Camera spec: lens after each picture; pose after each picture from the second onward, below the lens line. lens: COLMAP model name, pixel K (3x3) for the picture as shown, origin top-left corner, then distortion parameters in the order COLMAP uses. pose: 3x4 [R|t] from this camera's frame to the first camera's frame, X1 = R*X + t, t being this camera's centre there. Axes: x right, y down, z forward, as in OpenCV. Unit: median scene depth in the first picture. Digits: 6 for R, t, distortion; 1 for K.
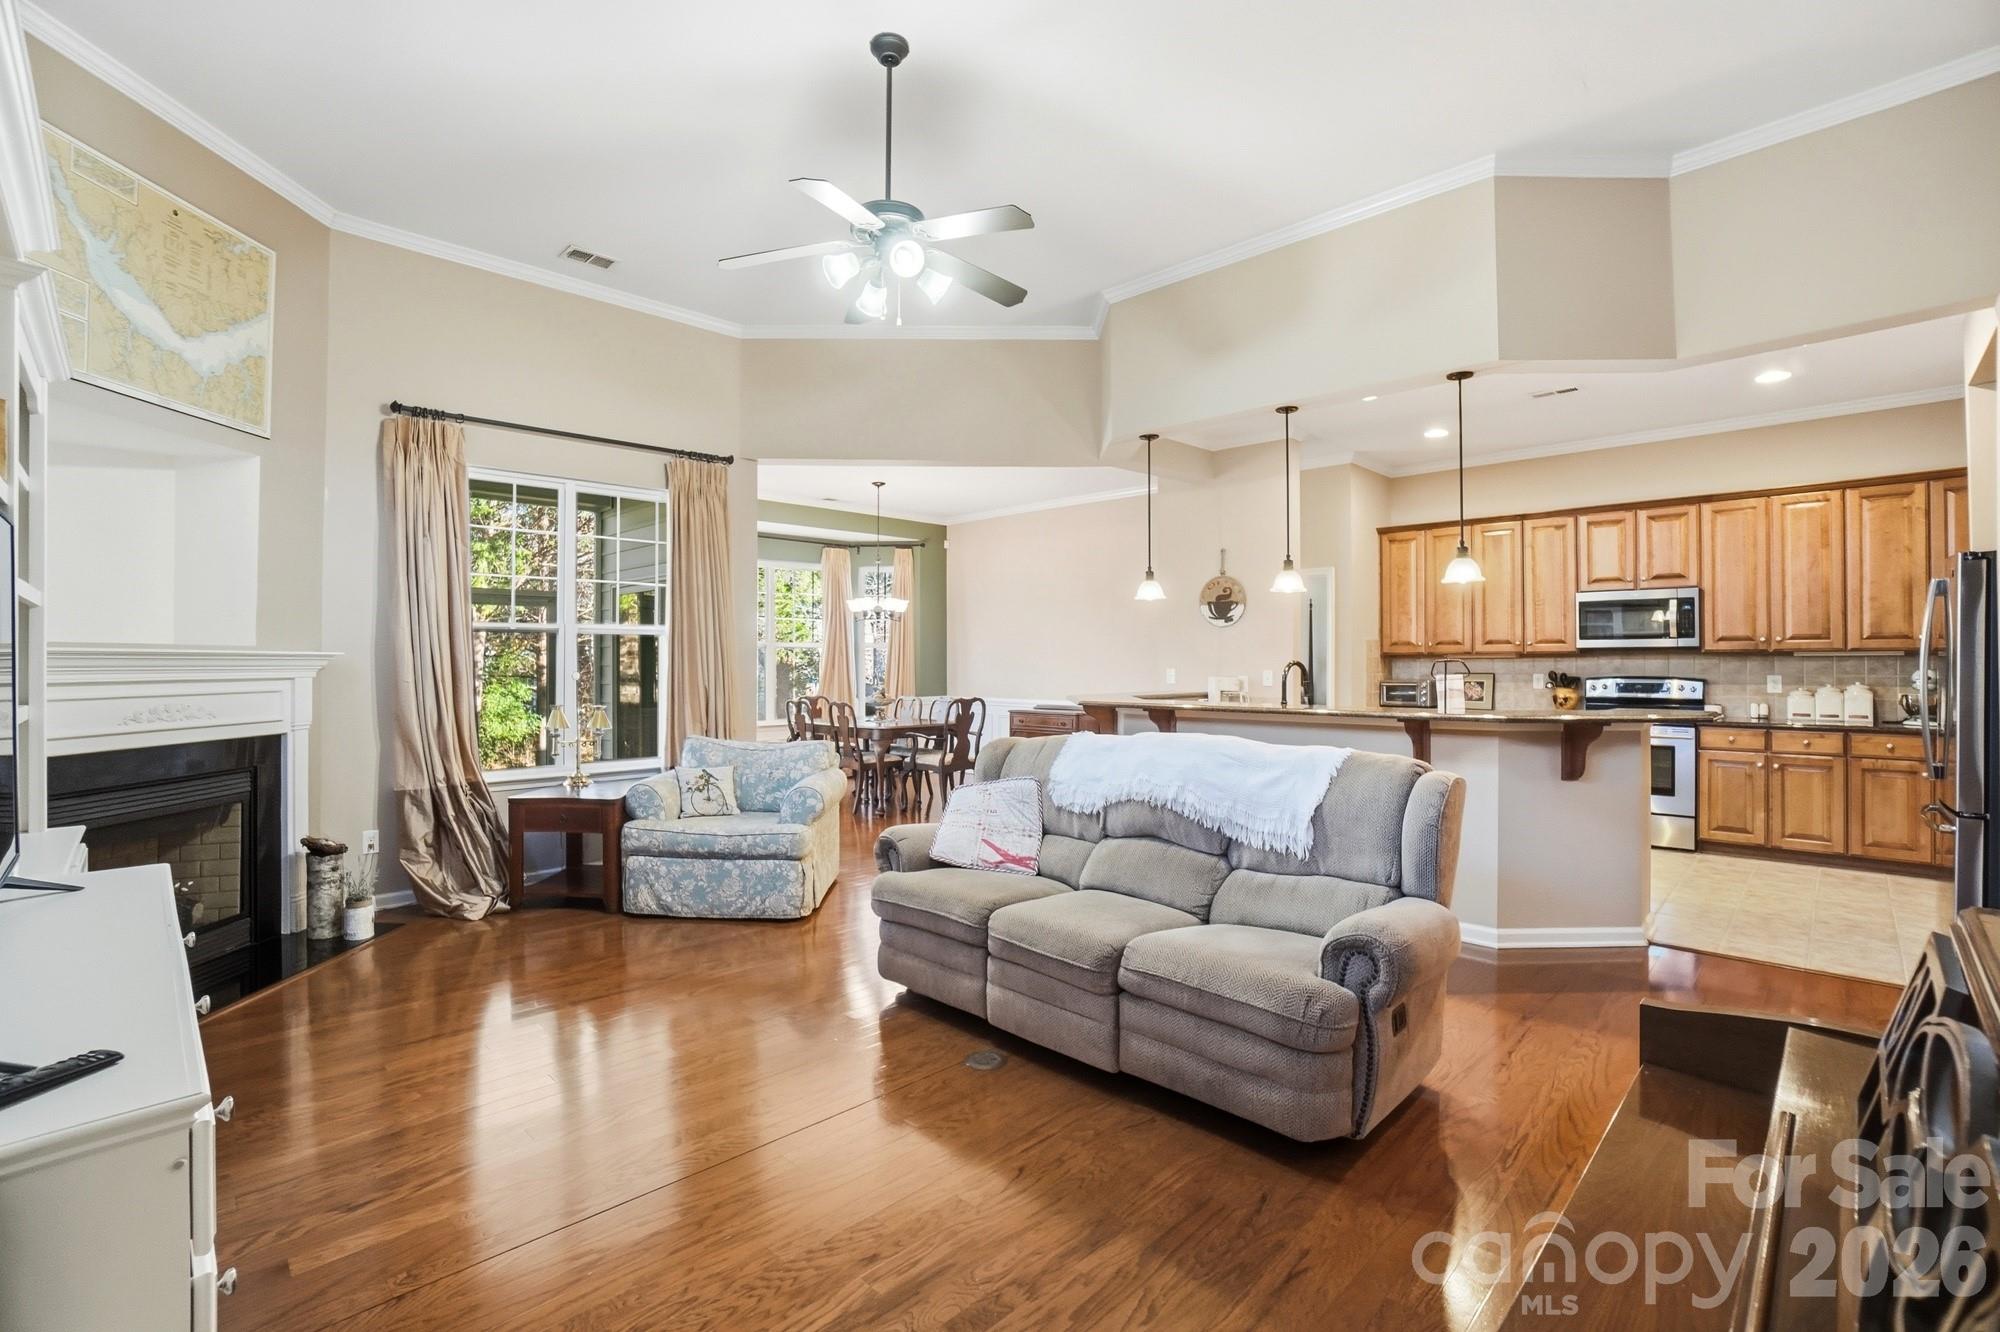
lens RADIAL K [[896.8, 0, 990.0], [0, 896.8, 658.8], [0, 0, 1]] dist [-0.039509, 0.009071]
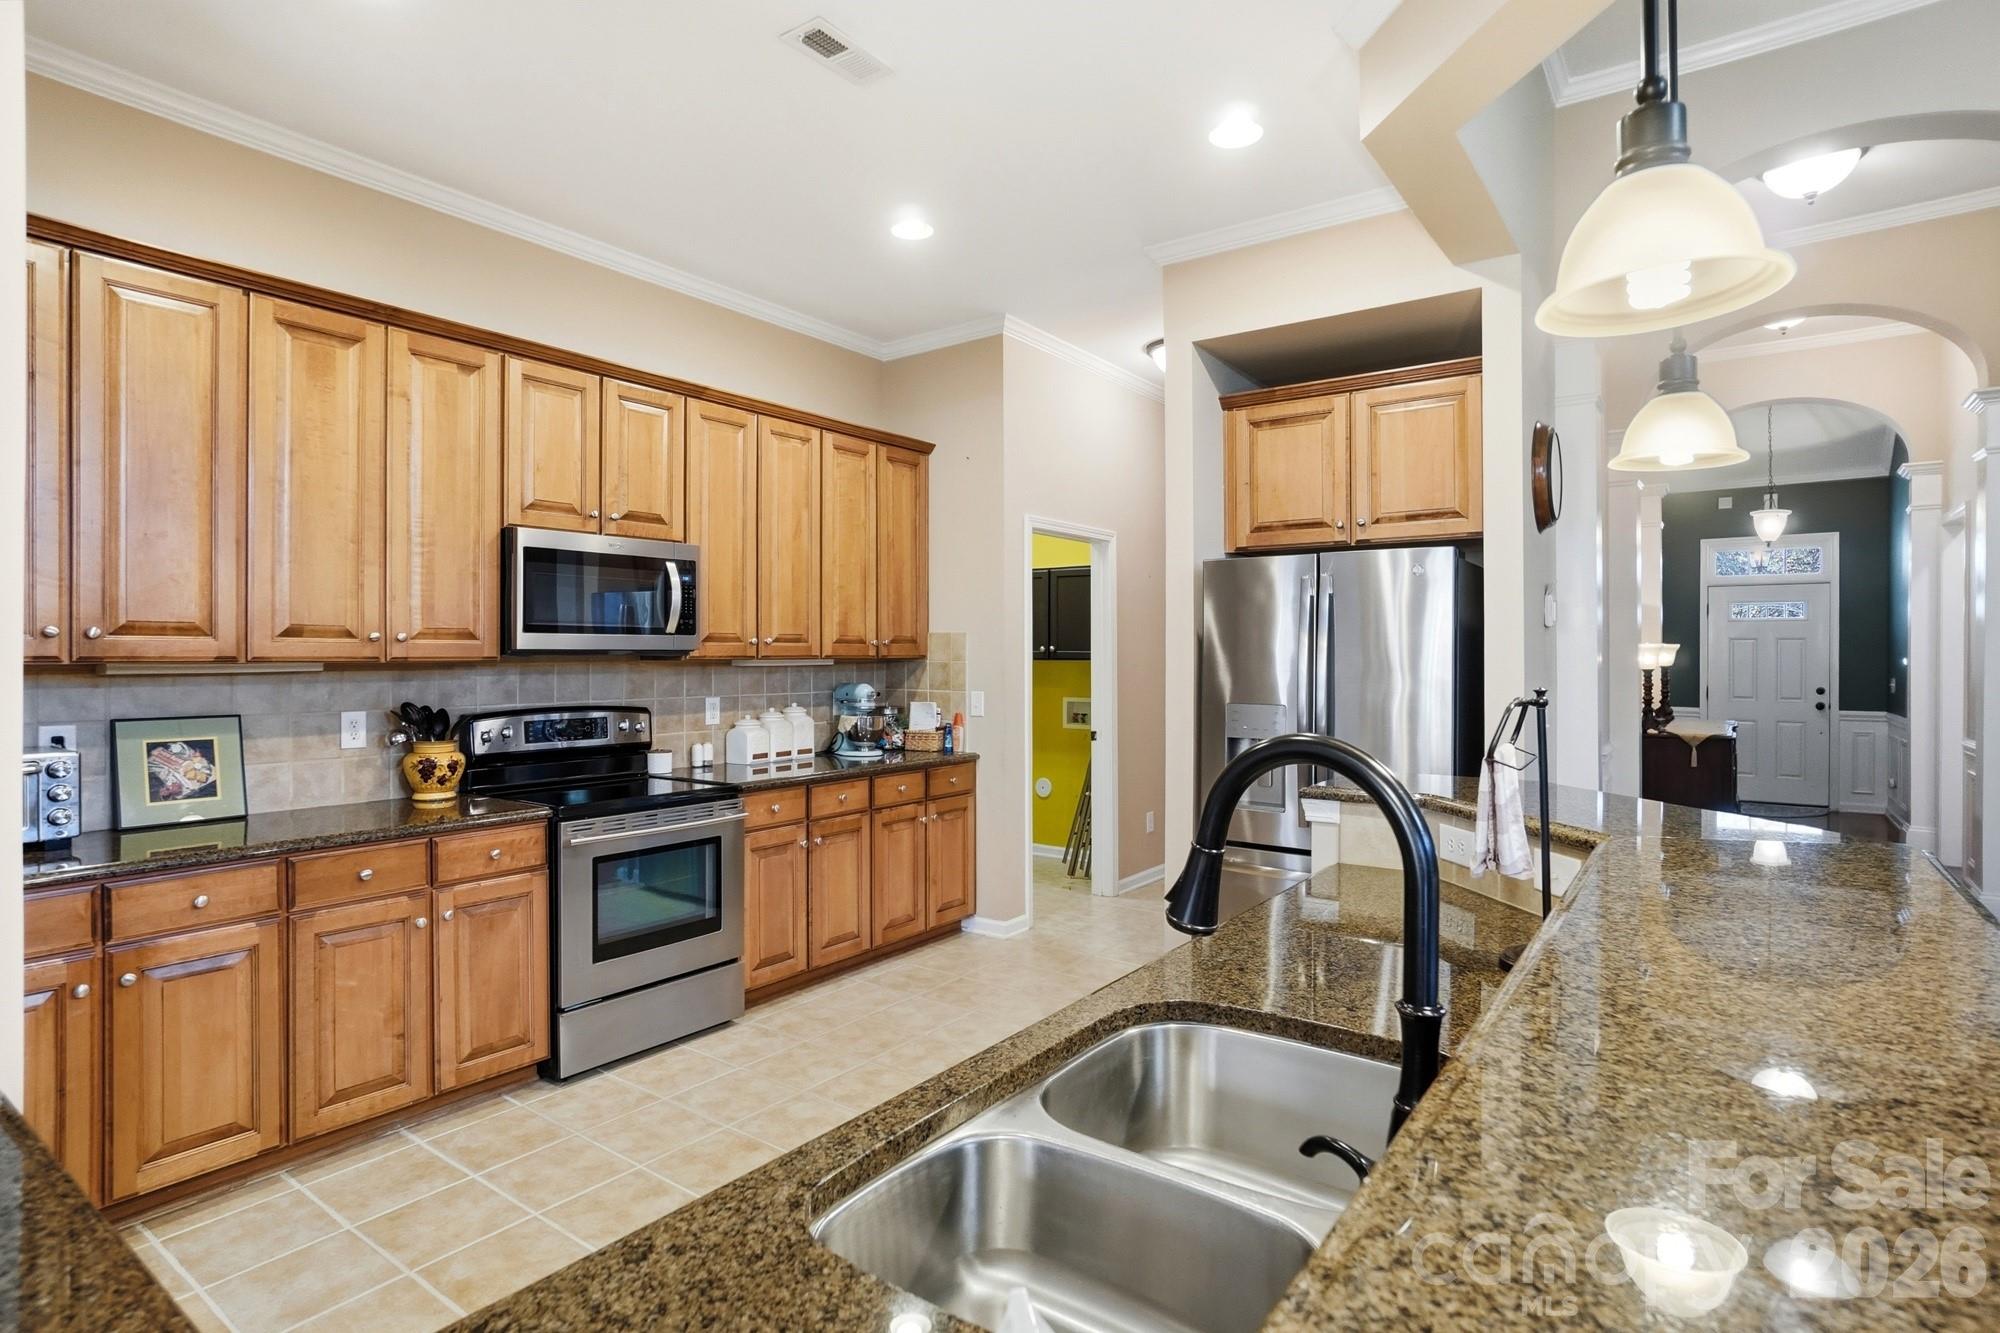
lens RADIAL K [[1022.9, 0, 983.8], [0, 1022.9, 655.7], [0, 0, 1]] dist [-0.035260, 0.001380]
pose [[-0.146344, 0.001984, 0.989232, 0.136231], [-0.002433, 0.999994, -0.002366, -0.009558], [-0.989231, -0.002753, -0.146339, 0.900779]]
